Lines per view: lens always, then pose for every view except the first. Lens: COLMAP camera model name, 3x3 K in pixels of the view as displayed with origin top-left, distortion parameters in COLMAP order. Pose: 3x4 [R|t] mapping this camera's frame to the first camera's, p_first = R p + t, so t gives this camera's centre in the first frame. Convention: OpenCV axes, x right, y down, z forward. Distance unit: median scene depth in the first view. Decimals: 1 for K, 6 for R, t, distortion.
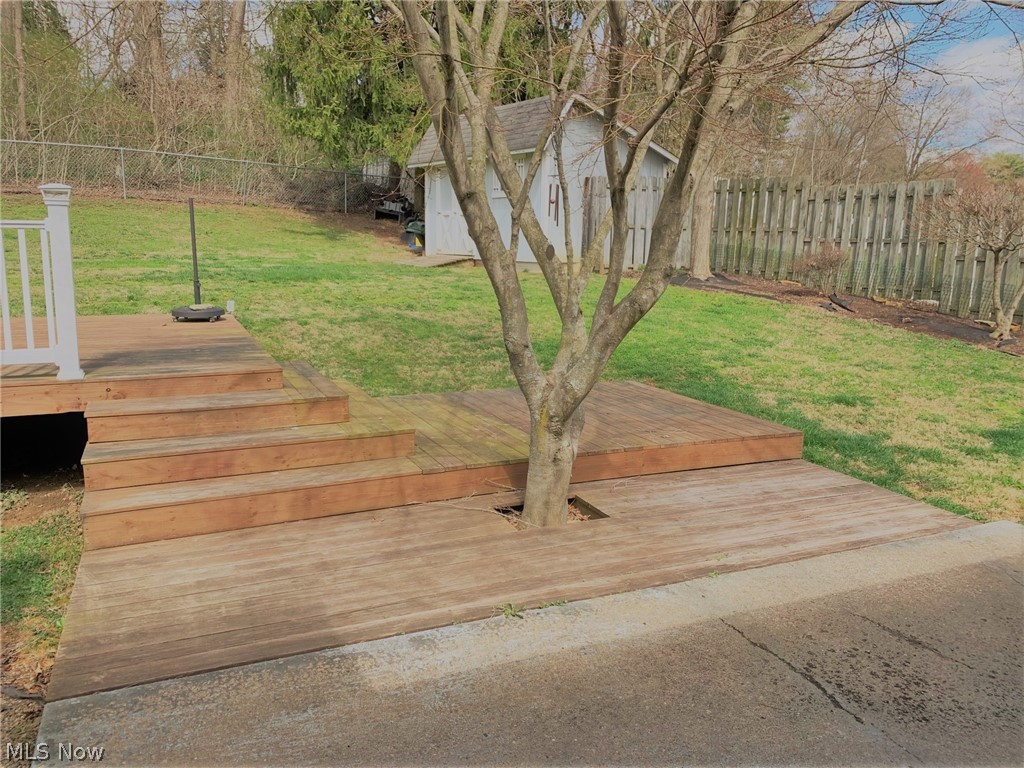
lens RADIAL K [[785.3, 0, 515.7], [0, 785.3, 381.5], [0, 0, 1]] dist [0.034636, -0.038852]
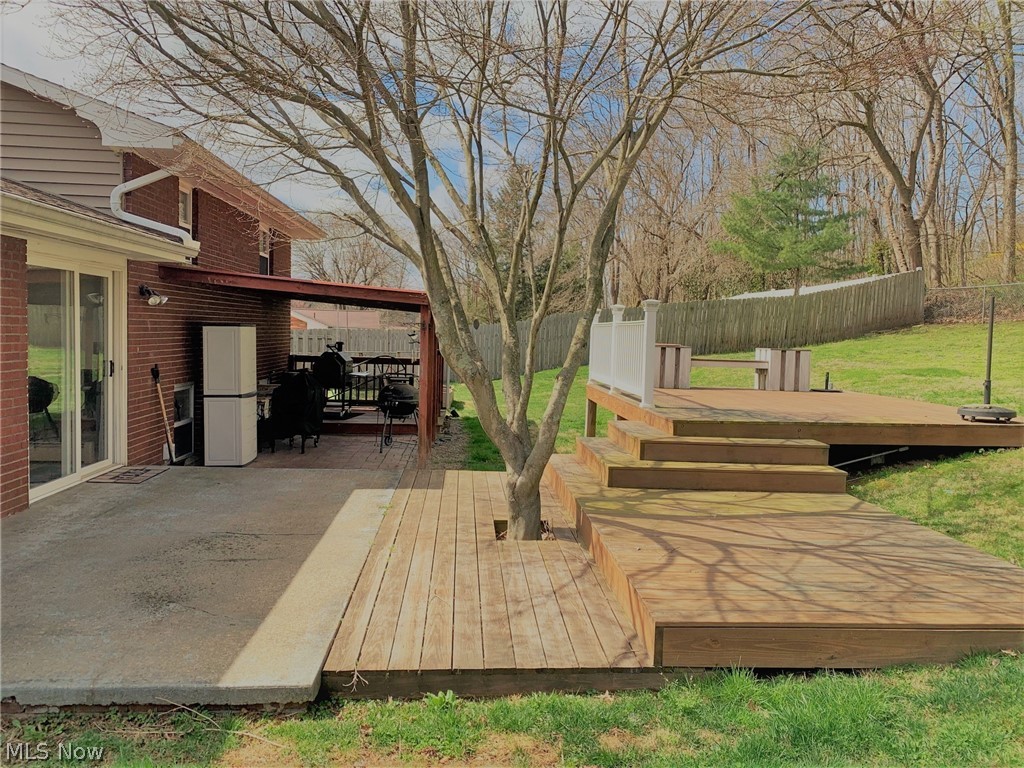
lens RADIAL K [[785.3, 0, 515.7], [0, 785.3, 381.5], [0, 0, 1]] dist [0.034636, -0.038852]
pose [[-0.340962, 0.037321, -0.939336, 1.431710], [-0.193528, 0.975023, 0.108986, -0.234754], [0.919941, 0.218948, -0.325223, 1.579863]]
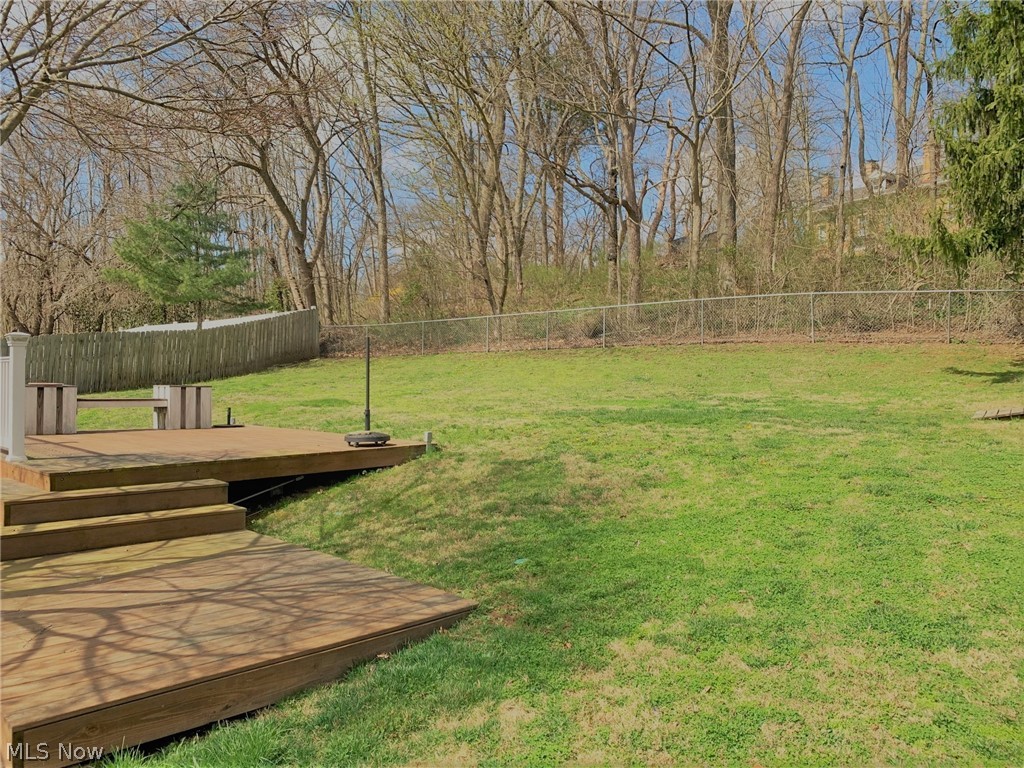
lens RADIAL K [[785.3, 0, 515.7], [0, 785.3, 381.5], [0, 0, 1]] dist [0.034636, -0.038852]
pose [[0.358267, -0.001754, -0.933617, 1.408259], [-0.168936, 0.983369, -0.066675, -0.250735], [0.918208, 0.181609, 0.352013, 1.608134]]
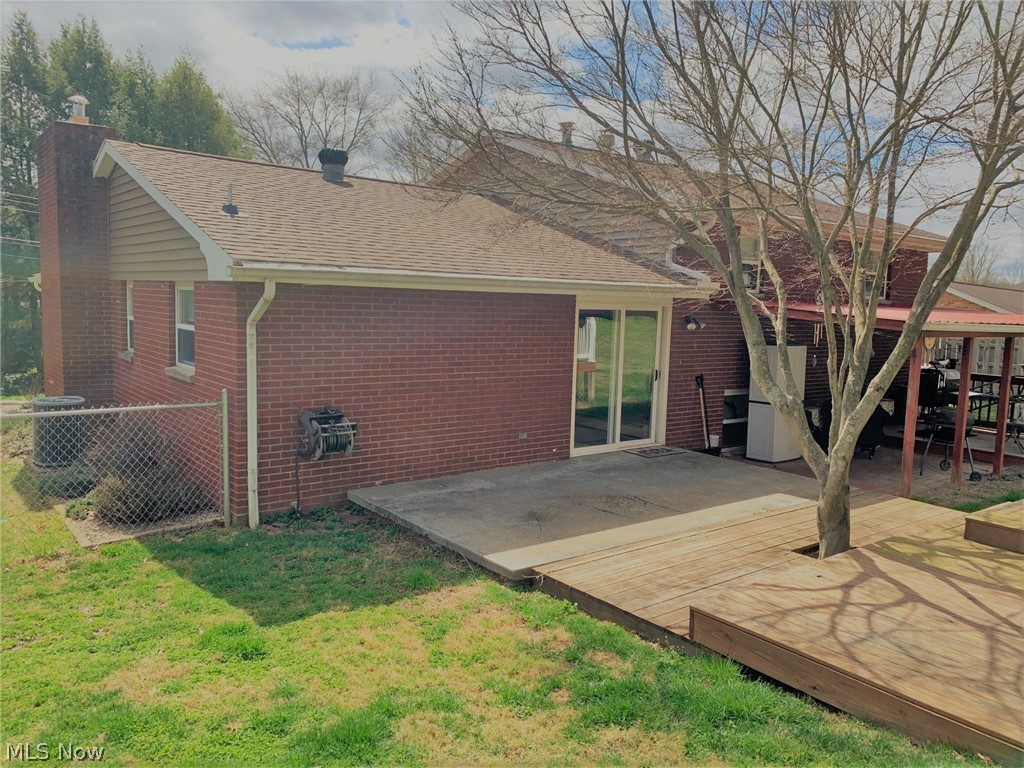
lens RADIAL K [[785.3, 0, 515.7], [0, 785.3, 381.5], [0, 0, 1]] dist [0.034636, -0.038852]
pose [[-0.967226, -0.022270, -0.252937, 1.107954], [-0.091567, 0.959711, 0.265650, -0.517383], [0.236831, 0.280104, -0.930297, 2.445380]]
